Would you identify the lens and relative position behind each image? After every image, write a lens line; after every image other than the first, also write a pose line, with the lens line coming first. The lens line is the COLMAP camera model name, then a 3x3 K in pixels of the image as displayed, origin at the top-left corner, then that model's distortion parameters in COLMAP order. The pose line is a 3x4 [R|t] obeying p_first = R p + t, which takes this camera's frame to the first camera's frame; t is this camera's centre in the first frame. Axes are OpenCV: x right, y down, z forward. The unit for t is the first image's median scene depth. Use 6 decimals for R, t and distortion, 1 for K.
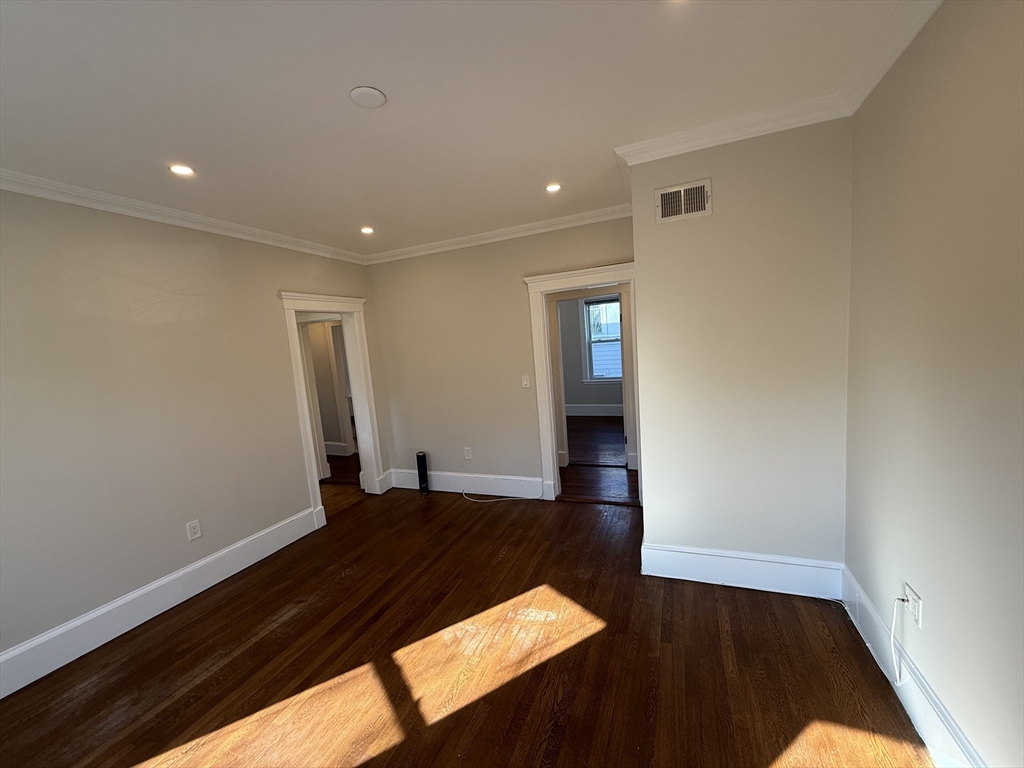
lens RADIAL K [[408.5, 0, 509.7], [0, 408.5, 384.1], [0, 0, 1]] dist [-0.000849, 0.000111]
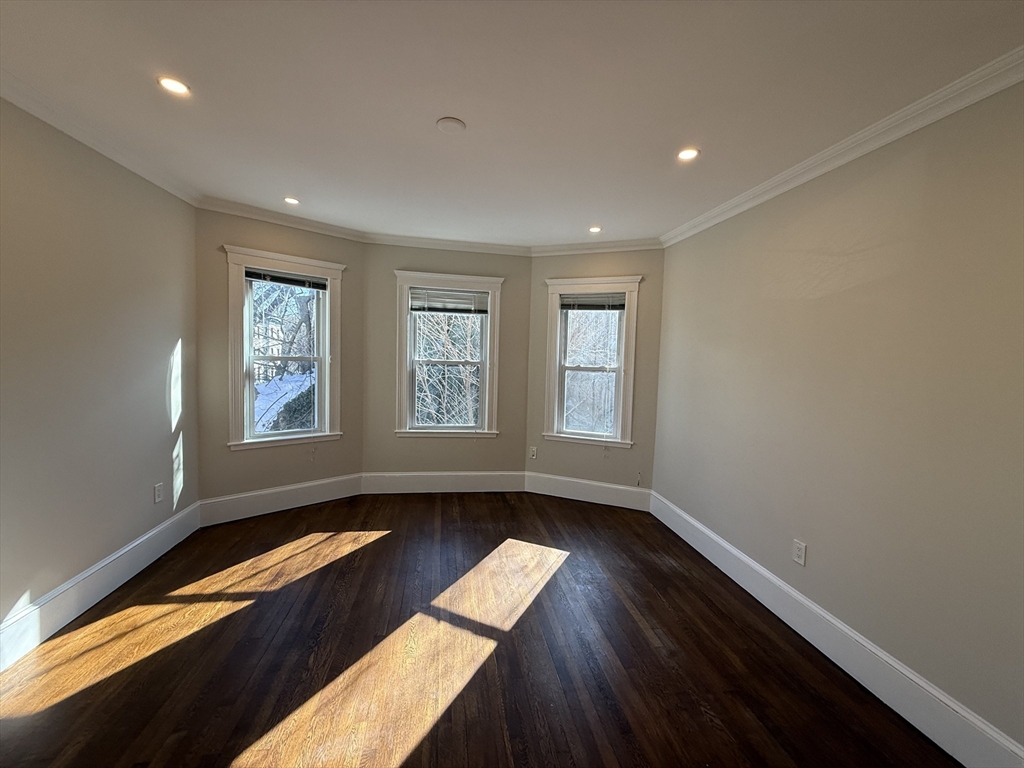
lens RADIAL K [[408.5, 0, 509.7], [0, 408.5, 384.1], [0, 0, 1]] dist [-0.000849, 0.000111]
pose [[-0.853068, 0.082165, -0.515290, 0.147084], [-0.024266, 0.980209, 0.196471, -0.154047], [0.521235, 0.180107, -0.834192, 1.734224]]
